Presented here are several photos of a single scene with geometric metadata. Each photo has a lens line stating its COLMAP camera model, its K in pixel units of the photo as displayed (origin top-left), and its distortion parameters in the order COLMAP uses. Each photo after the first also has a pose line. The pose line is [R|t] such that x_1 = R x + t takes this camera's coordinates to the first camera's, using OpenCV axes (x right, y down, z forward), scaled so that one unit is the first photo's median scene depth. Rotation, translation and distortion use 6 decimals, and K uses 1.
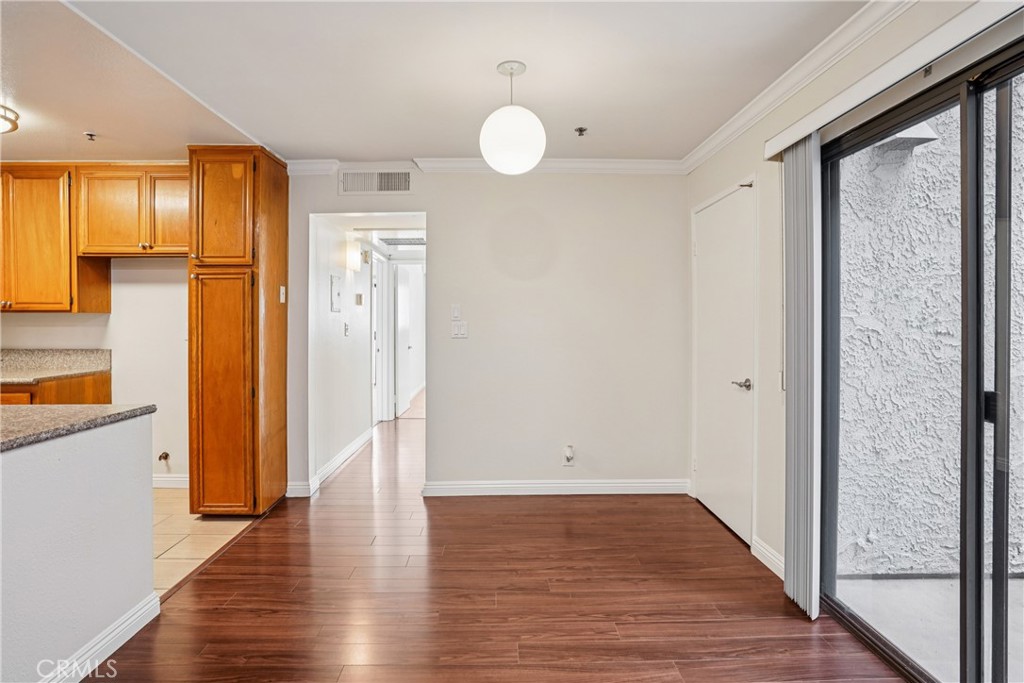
lens RADIAL K [[502.4, 0, 500.4], [0, 502.4, 323.0], [0, 0, 1]] dist [-0.061366, 0.034735]
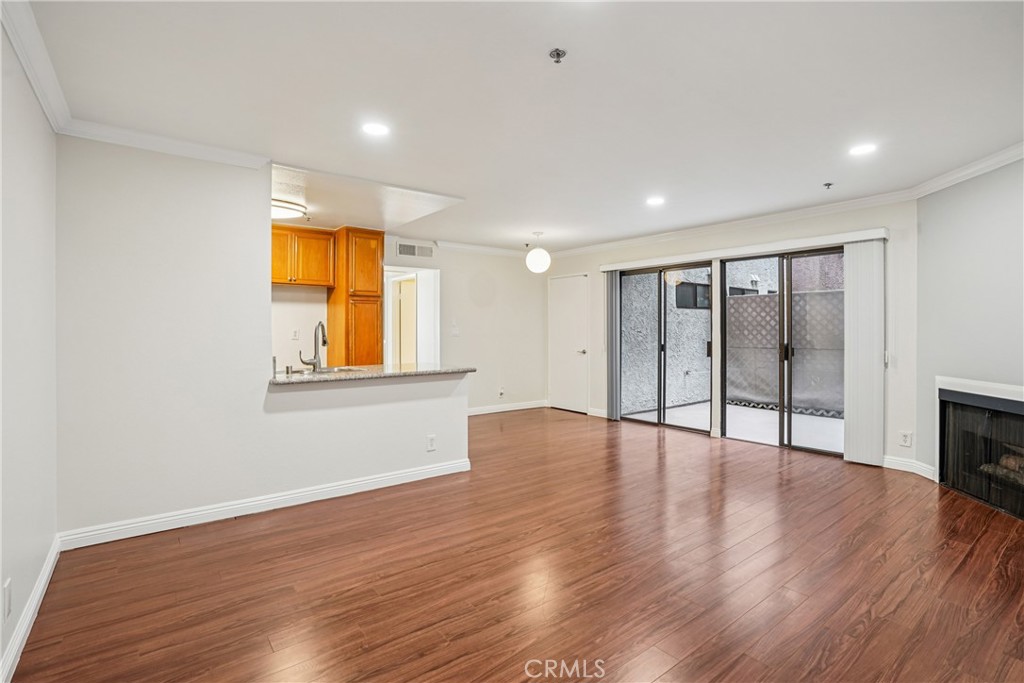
lens RADIAL K [[489.9, 0, 517.2], [0, 489.9, 331.8], [0, 0, 1]] dist [-0.003068, 0.000125]
pose [[0.798464, -0.002020, 0.602039, -1.118467], [0.000143, 0.999995, 0.003165, 0.007902], [-0.602042, -0.002441, 0.798461, -0.708404]]
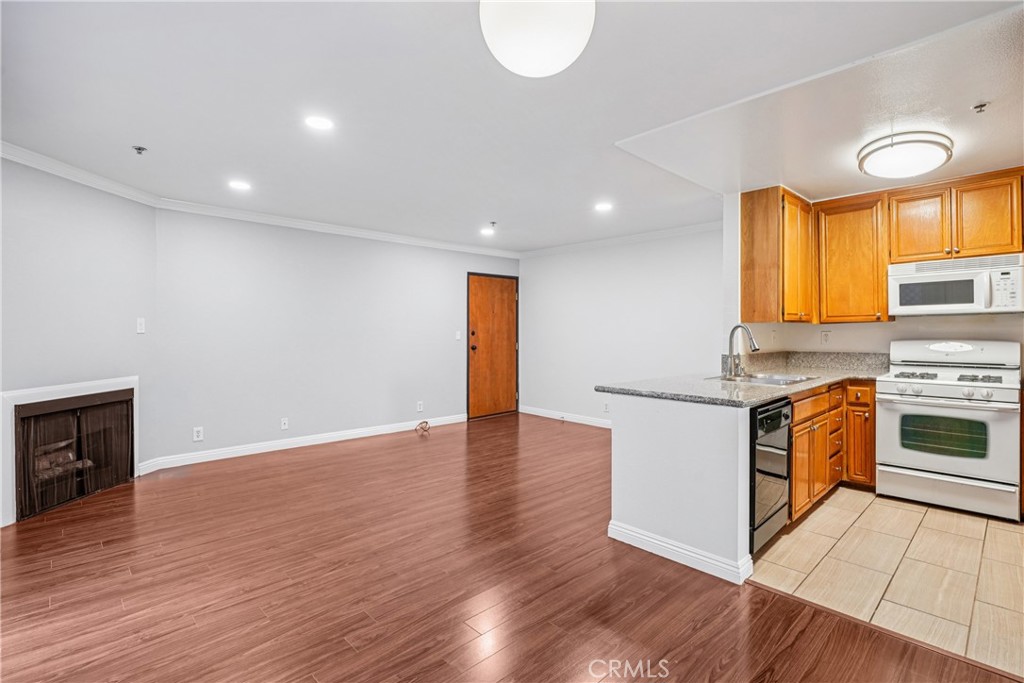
lens RADIAL K [[489.9, 0, 517.2], [0, 489.9, 331.8], [0, 0, 1]] dist [-0.003068, 0.000125]
pose [[-0.731920, 0.004445, -0.681376, 0.286409], [0.001023, 0.999985, 0.005424, -0.000867], [0.681390, 0.003272, -0.731914, 0.934350]]
